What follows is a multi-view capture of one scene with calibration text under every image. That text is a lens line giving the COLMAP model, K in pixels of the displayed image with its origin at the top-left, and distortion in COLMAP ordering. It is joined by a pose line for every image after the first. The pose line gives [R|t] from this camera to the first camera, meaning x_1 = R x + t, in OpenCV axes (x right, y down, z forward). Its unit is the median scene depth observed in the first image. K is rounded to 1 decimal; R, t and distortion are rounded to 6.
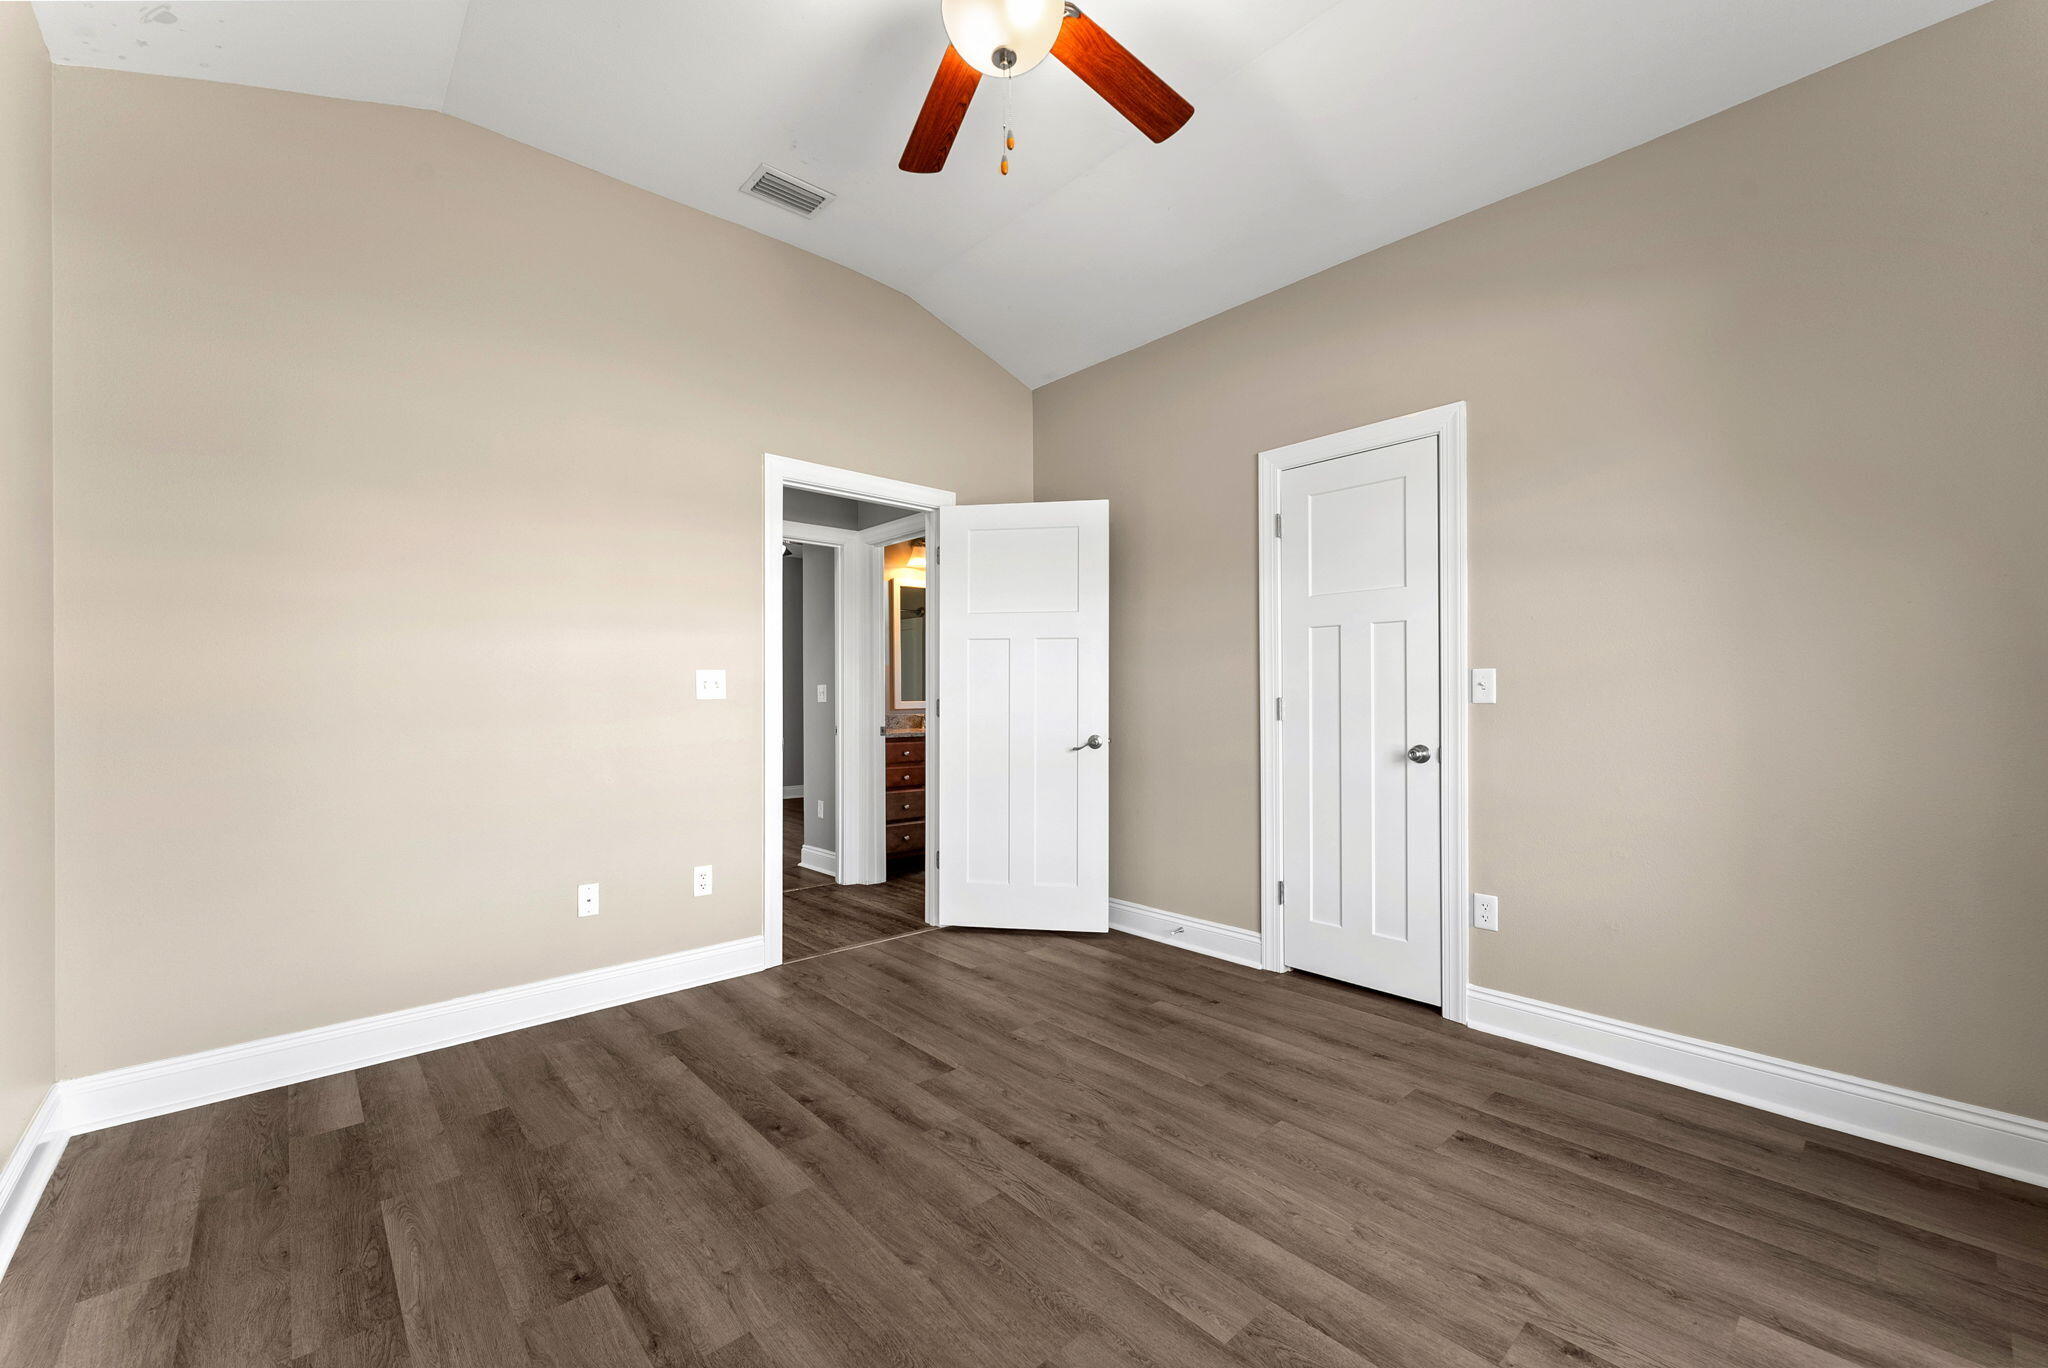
lens RADIAL K [[834.6, 0, 1023.9], [0, 834.6, 690.9], [0, 0, 1]] dist [0.000263, 0.000157]
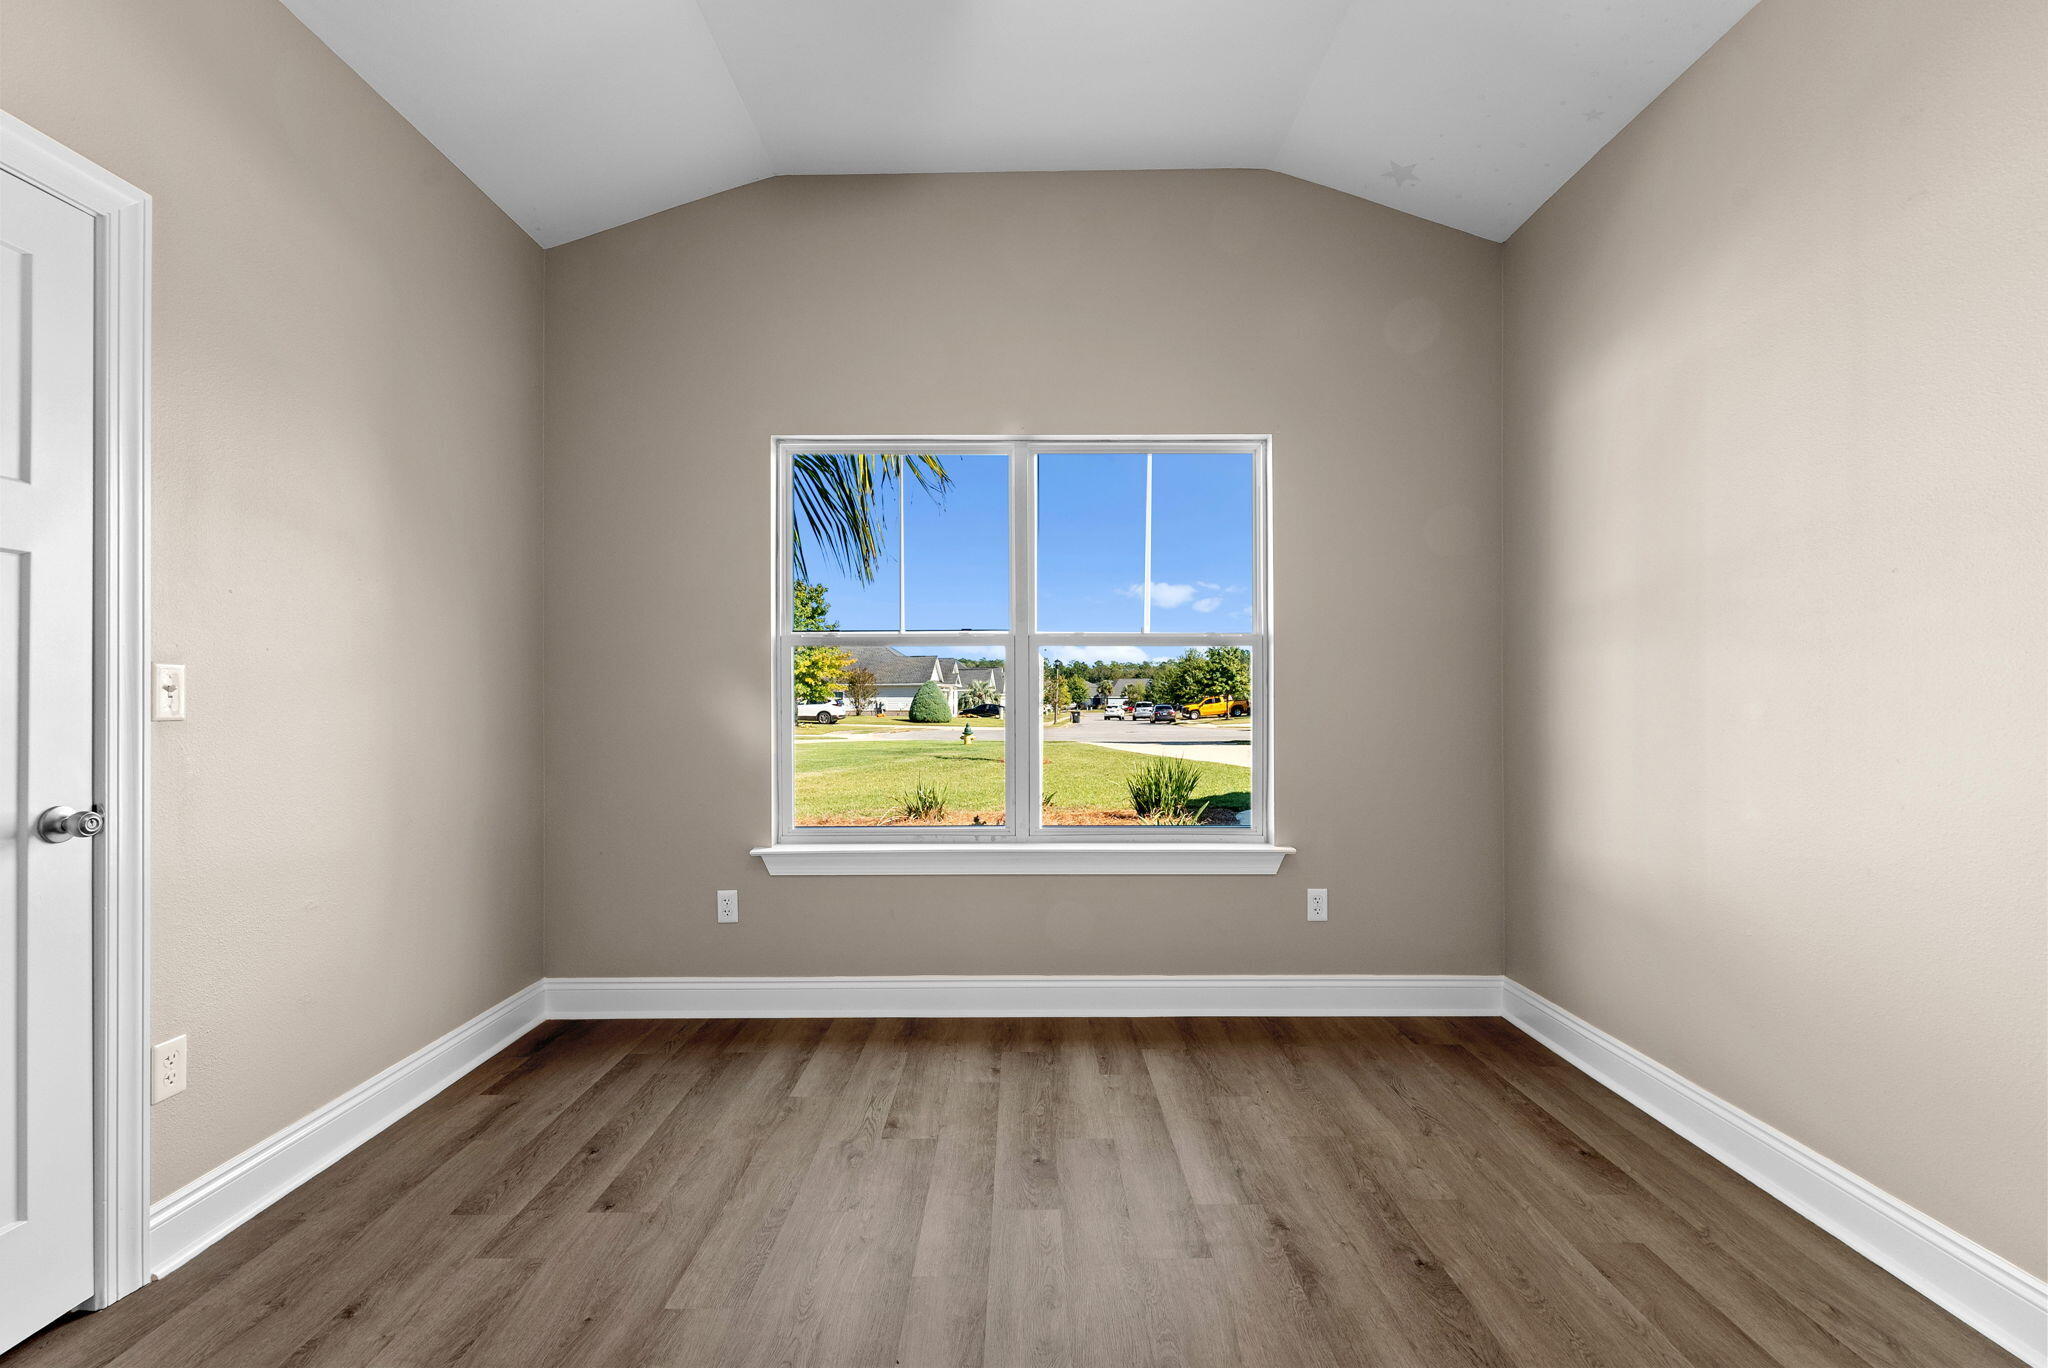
lens RADIAL K [[907.7, 0, 1023.5], [0, 907.7, 693.6], [0, 0, 1]] dist [0.000142, -0.000167]
pose [[-0.743744, 0.010351, 0.668384, -0.440476], [0.000992, 0.999896, -0.014381, 0.008236], [-0.668464, -0.010033, -0.743677, 1.397039]]
